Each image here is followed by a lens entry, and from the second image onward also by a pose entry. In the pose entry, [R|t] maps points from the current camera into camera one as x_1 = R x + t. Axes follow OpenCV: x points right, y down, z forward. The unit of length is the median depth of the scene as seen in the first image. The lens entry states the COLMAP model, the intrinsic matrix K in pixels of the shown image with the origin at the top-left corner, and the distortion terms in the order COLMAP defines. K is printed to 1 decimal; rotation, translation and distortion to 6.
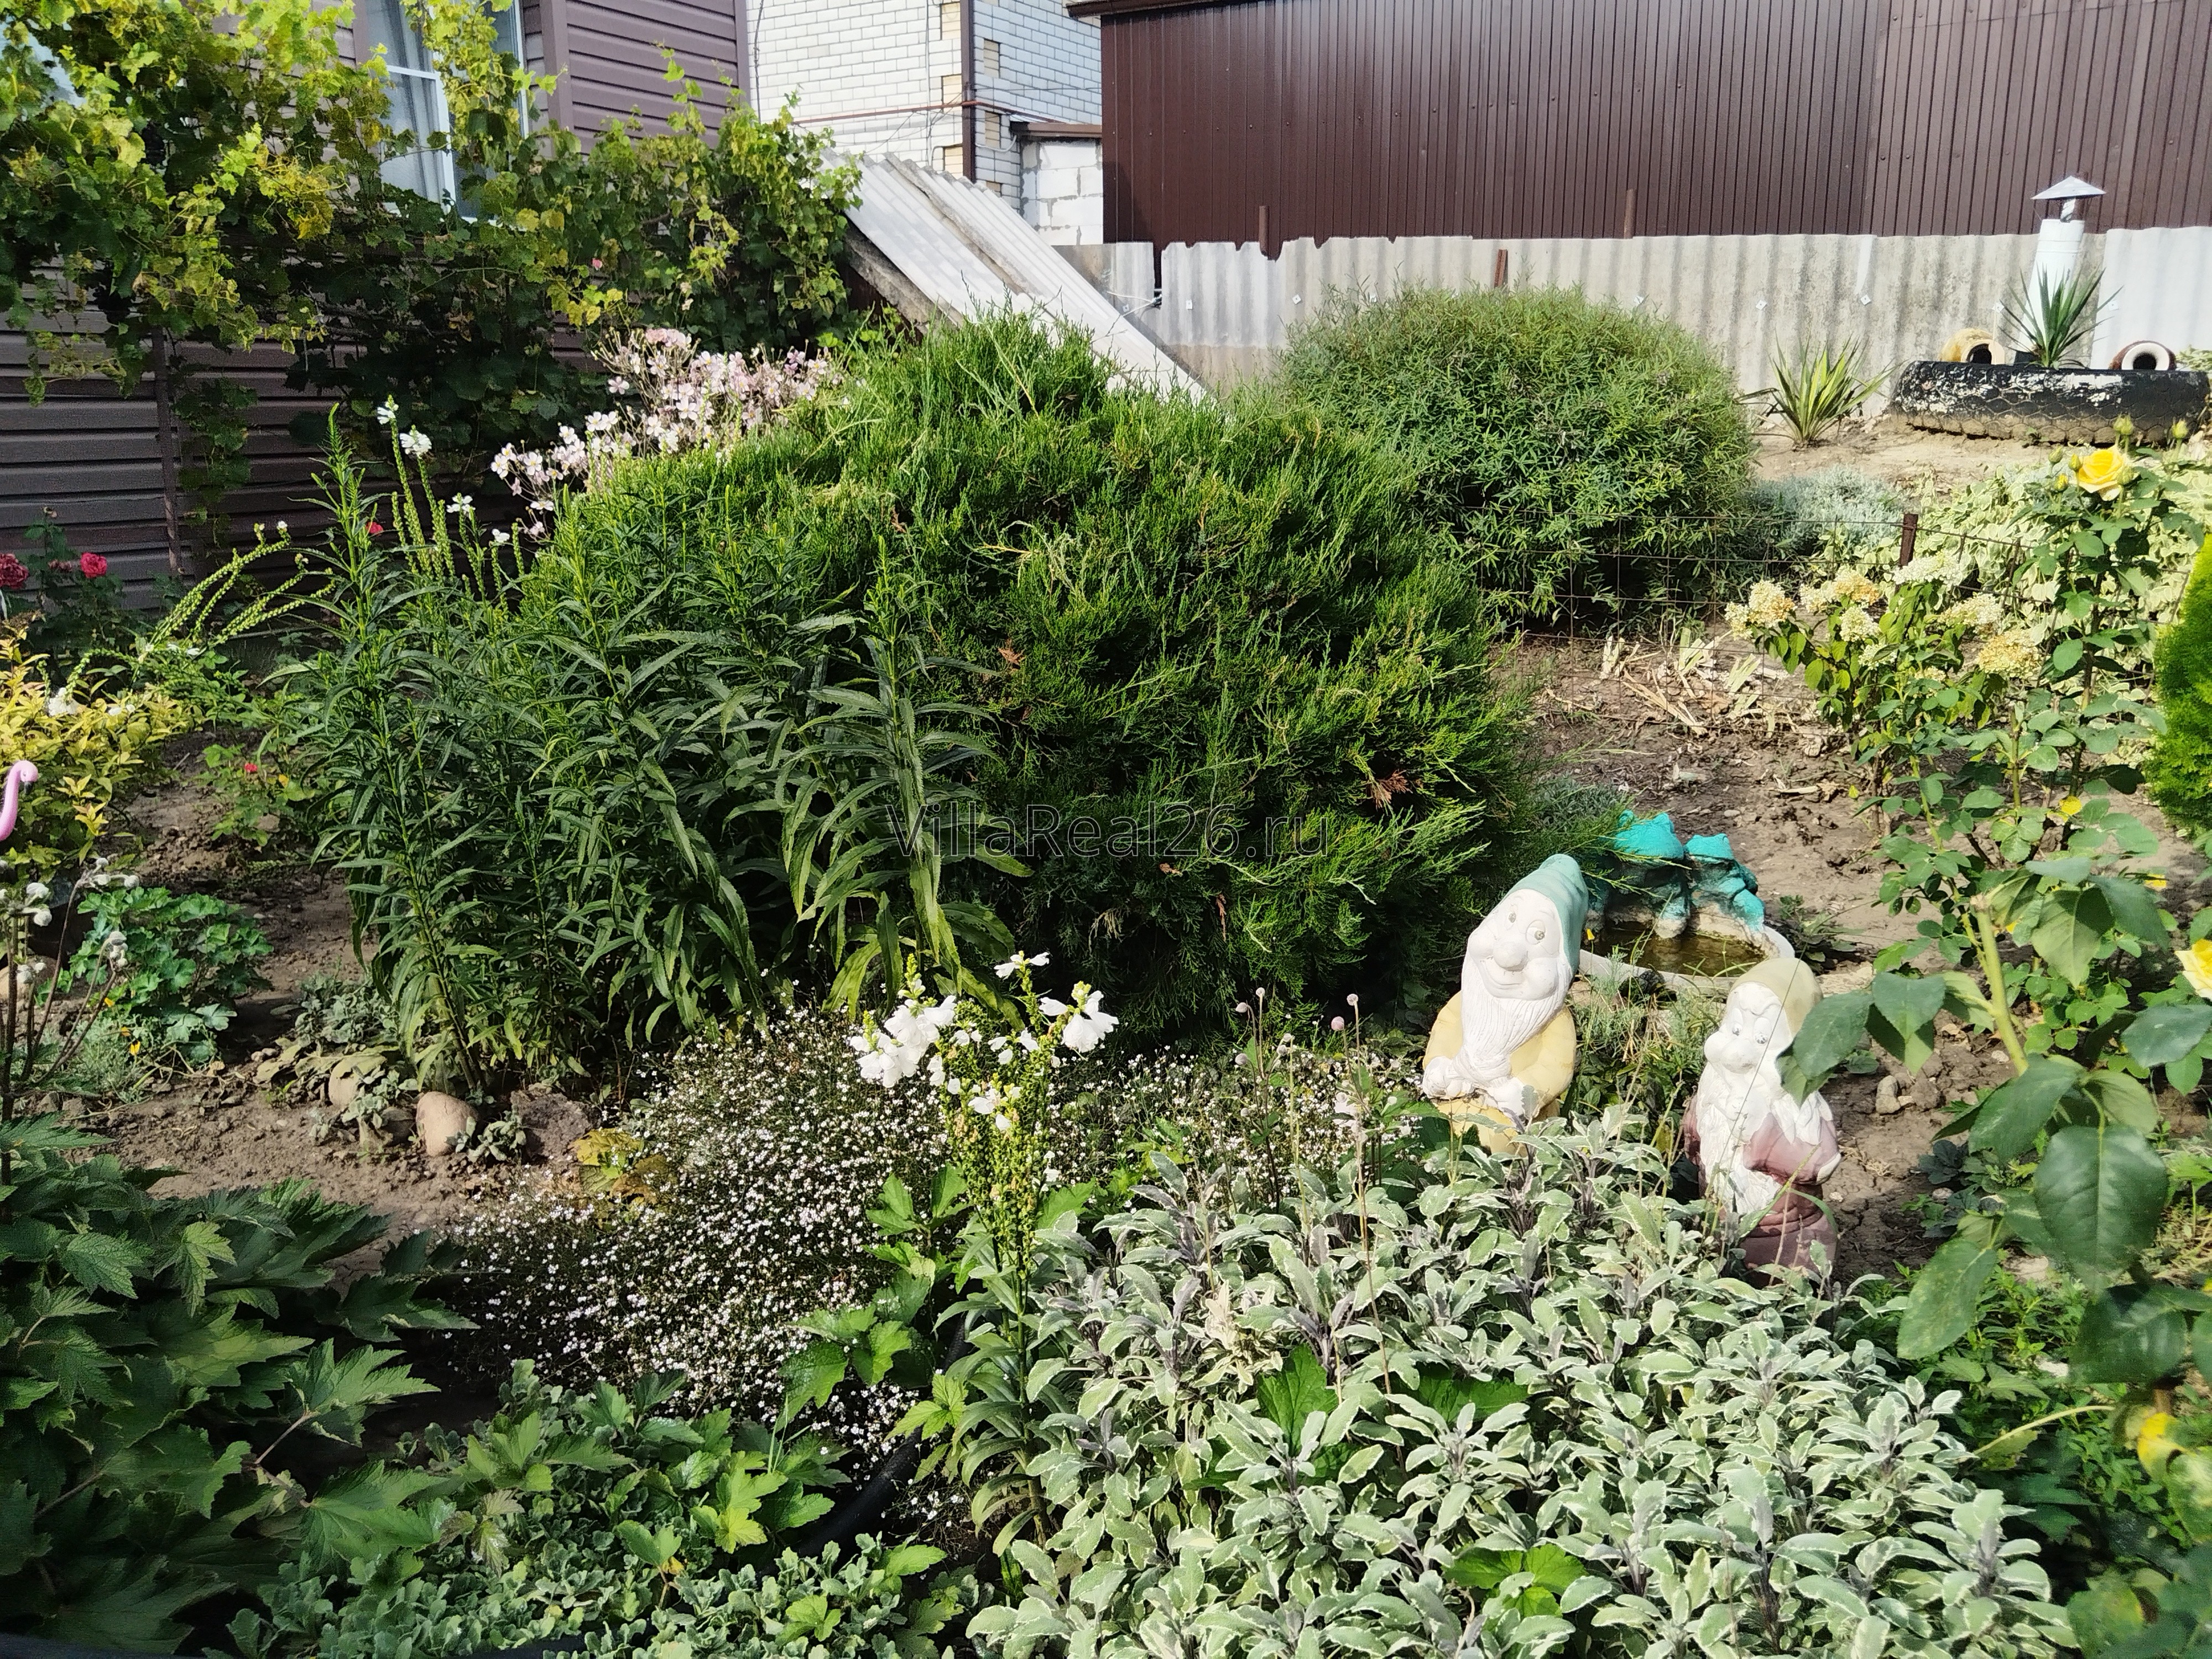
lens RADIAL K [[1742.6, 0, 1102.2], [0, 1742.6, 832.9], [0, 0, 1]] dist [-0.010684, 0.001625]
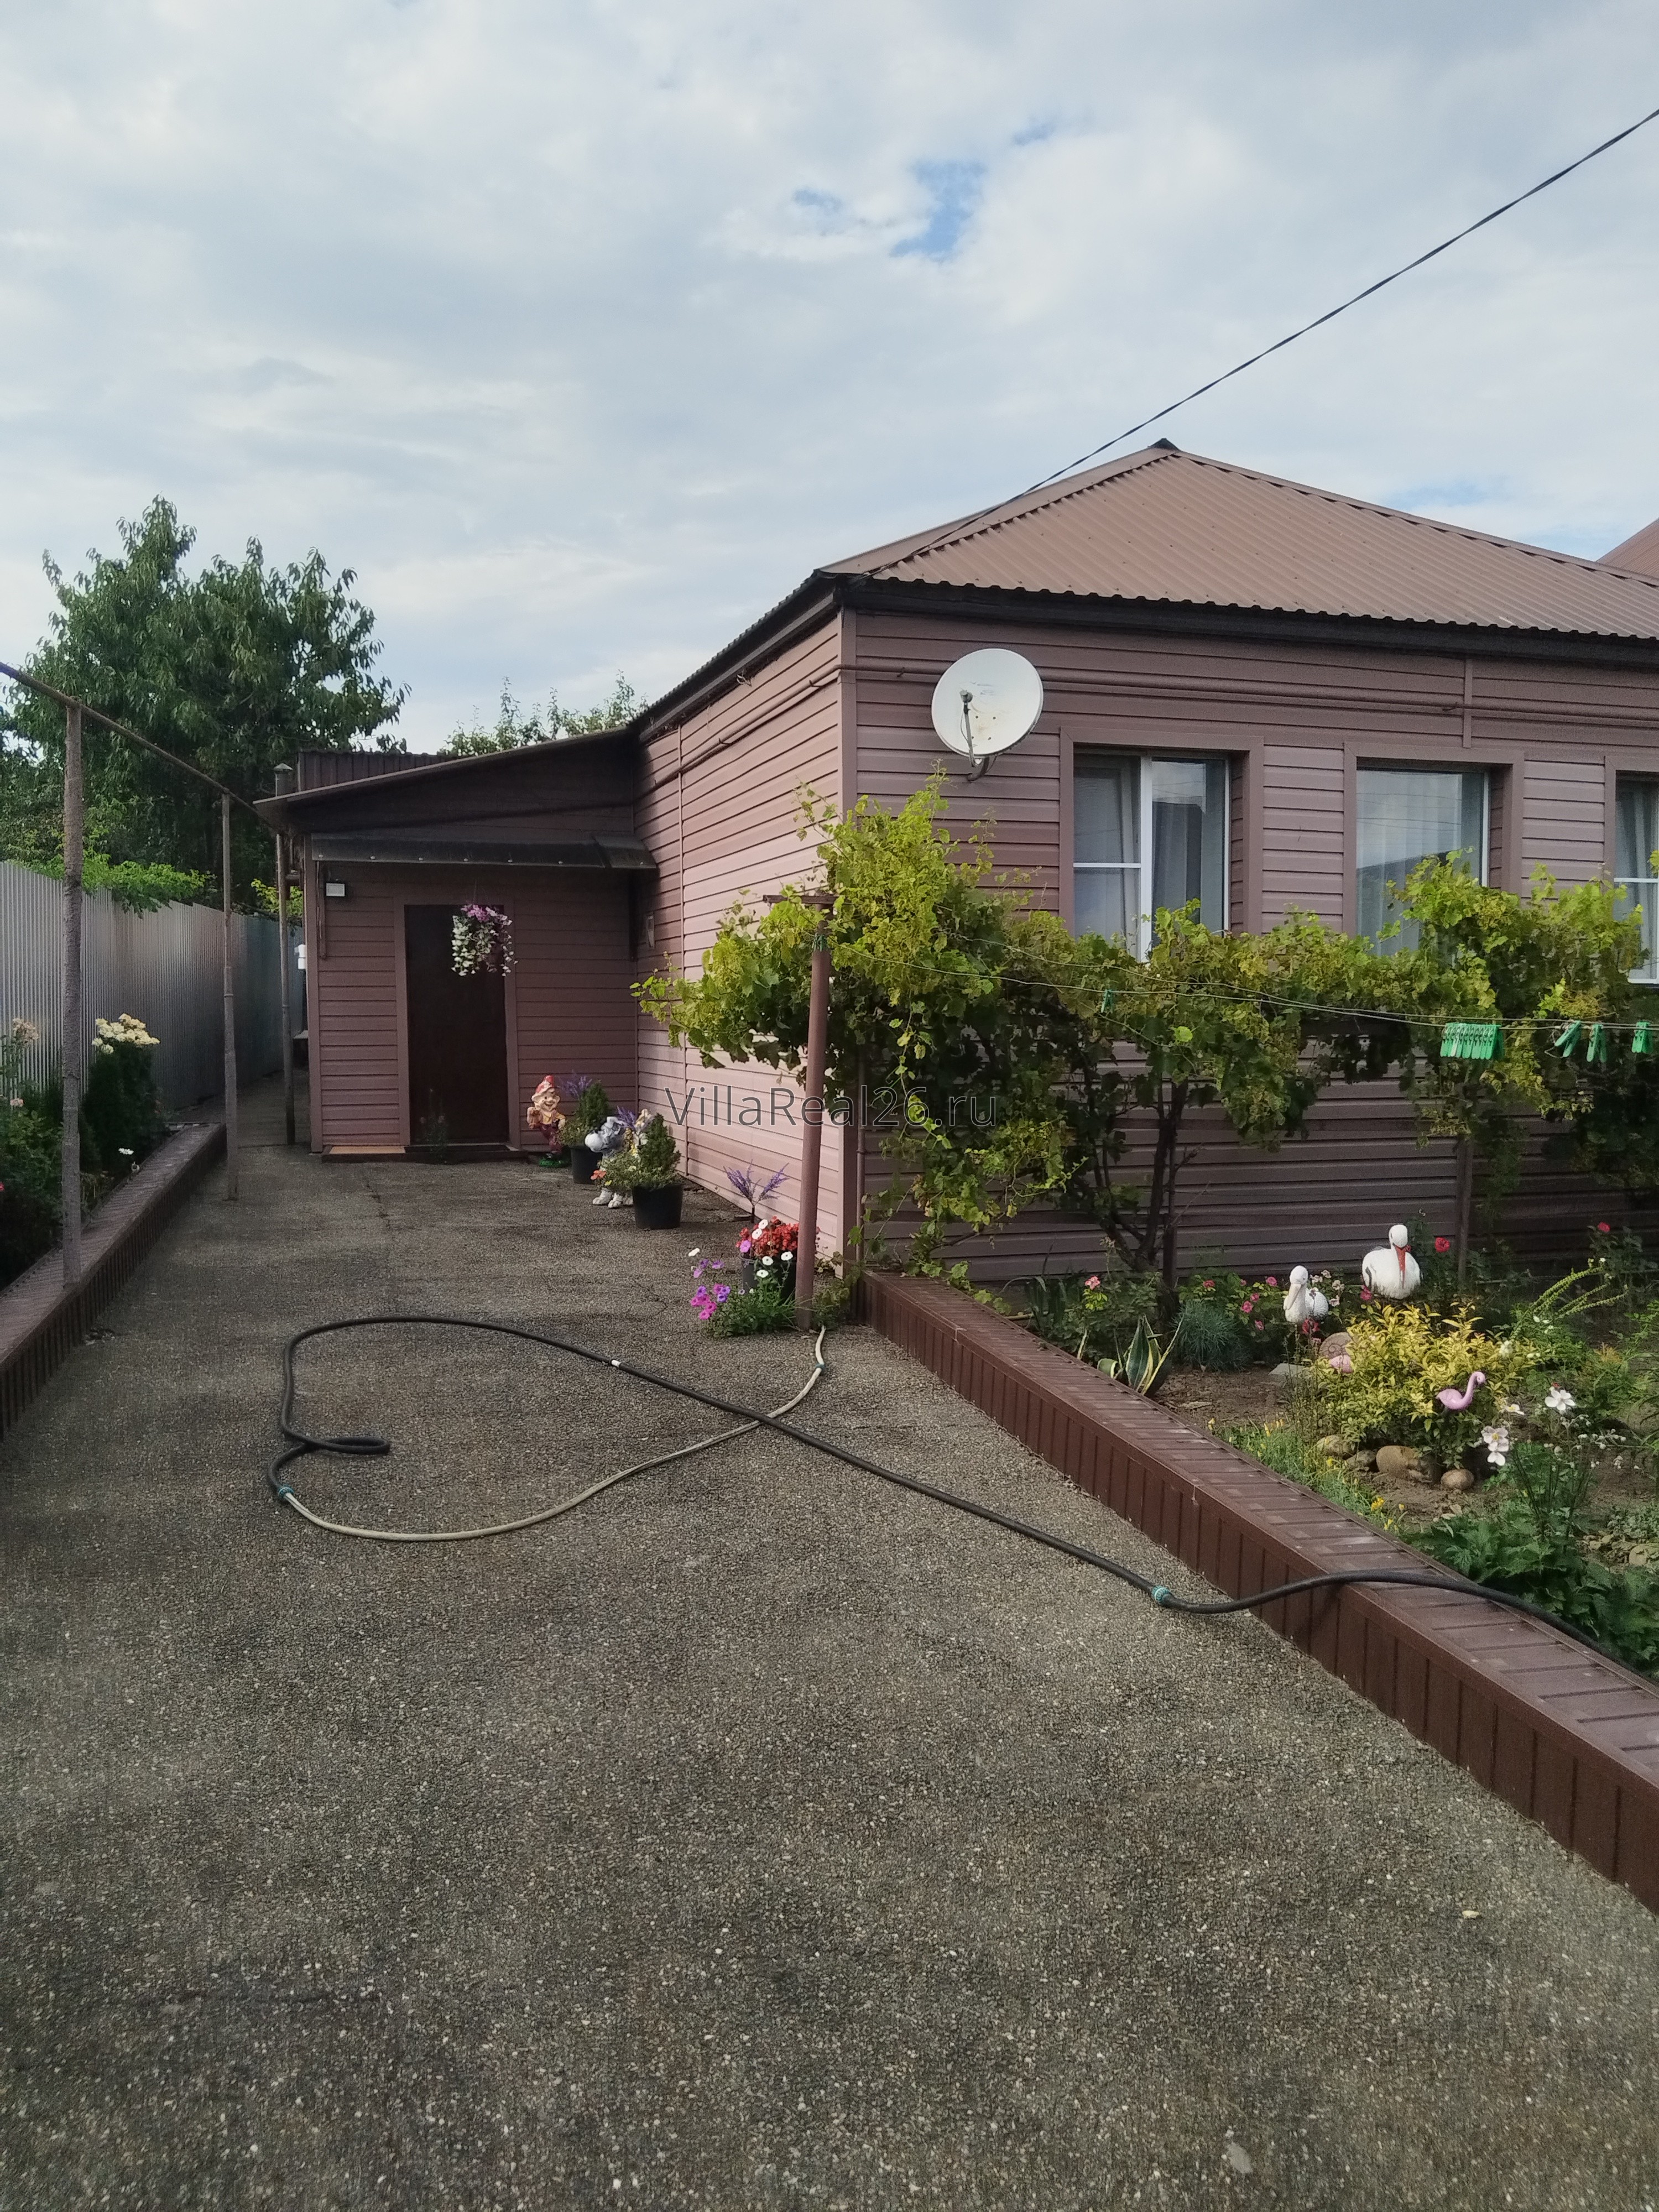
lens RADIAL K [[1731.1, 0, 829.5], [0, 1731.1, 1106.0], [0, 0, 1]] dist [0.001695, -0.008823]
pose [[0.732315, 0.041014, -0.679730, 0.143405], [-0.167268, 0.978437, -0.121171, 0.019994], [0.660103, 0.202432, 0.723384, -0.760240]]
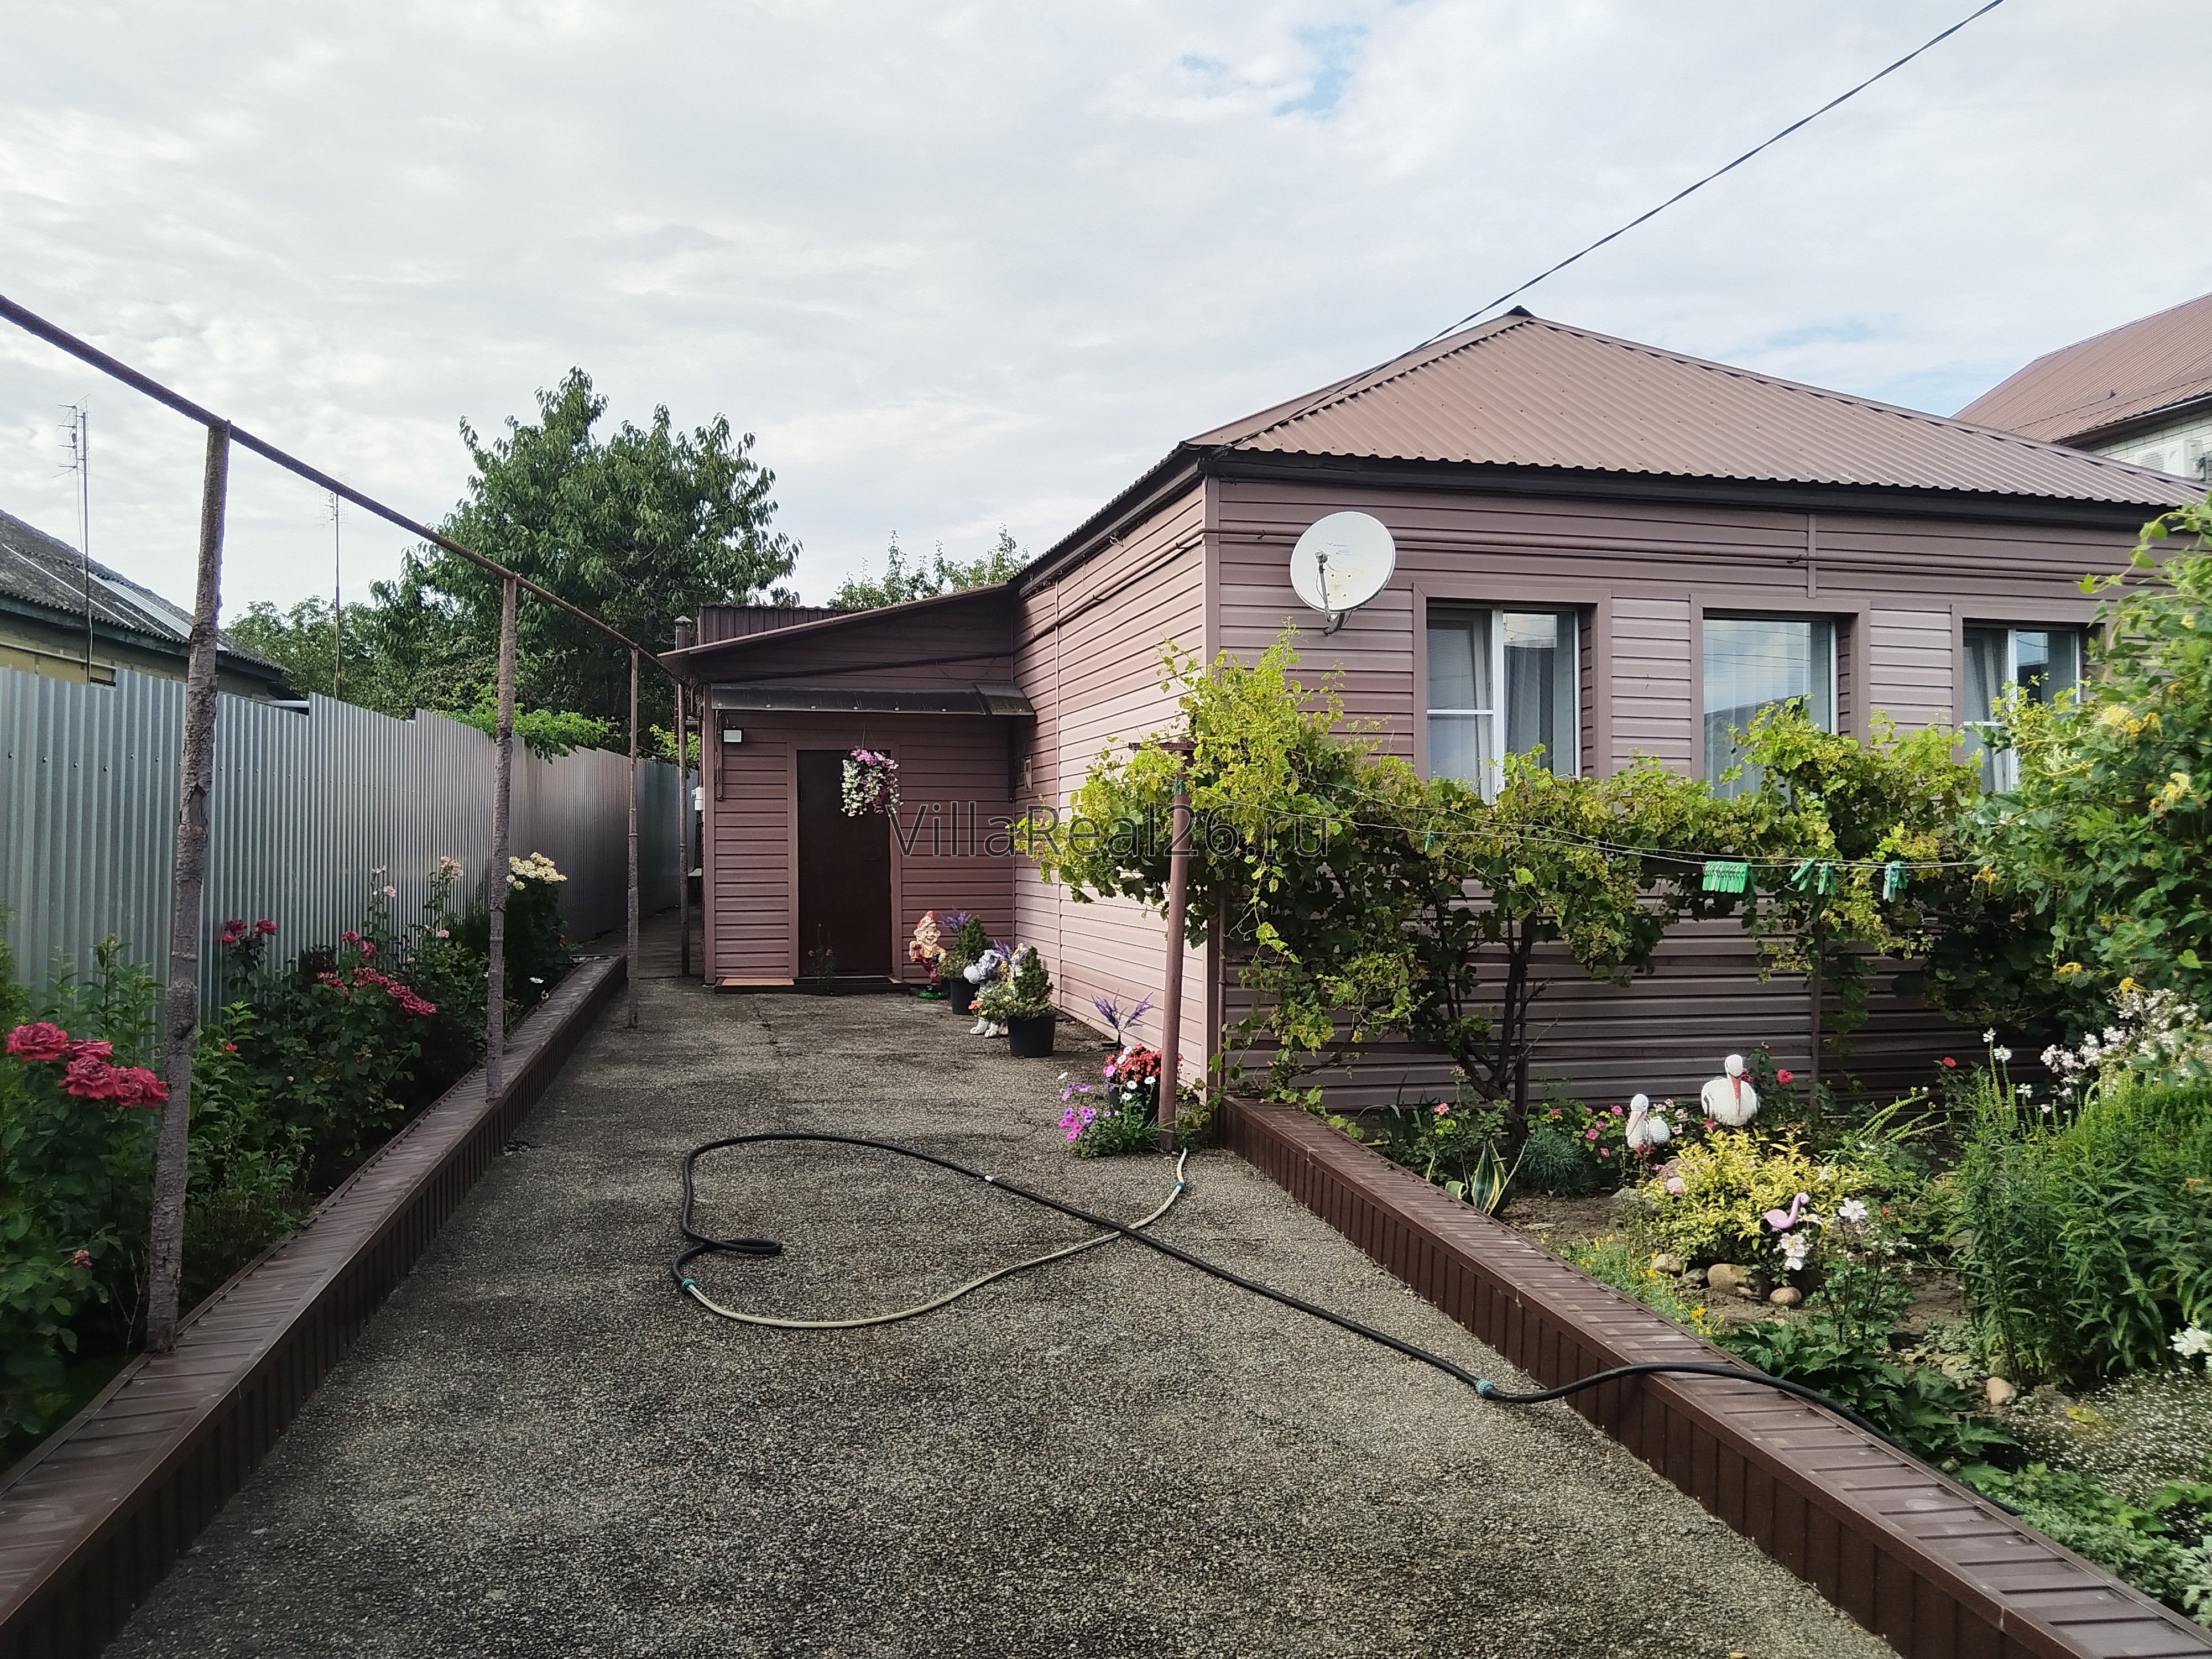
lens RADIAL K [[1746.1, 0, 1109.6], [0, 1746.1, 813.0], [0, 0, 1]] dist [0.011042, -0.008040]
pose [[0.691152, -0.011178, -0.722623, 0.263835], [-0.178557, 0.966242, -0.185728, 0.043800], [0.700304, 0.257395, 0.665824, -0.850948]]
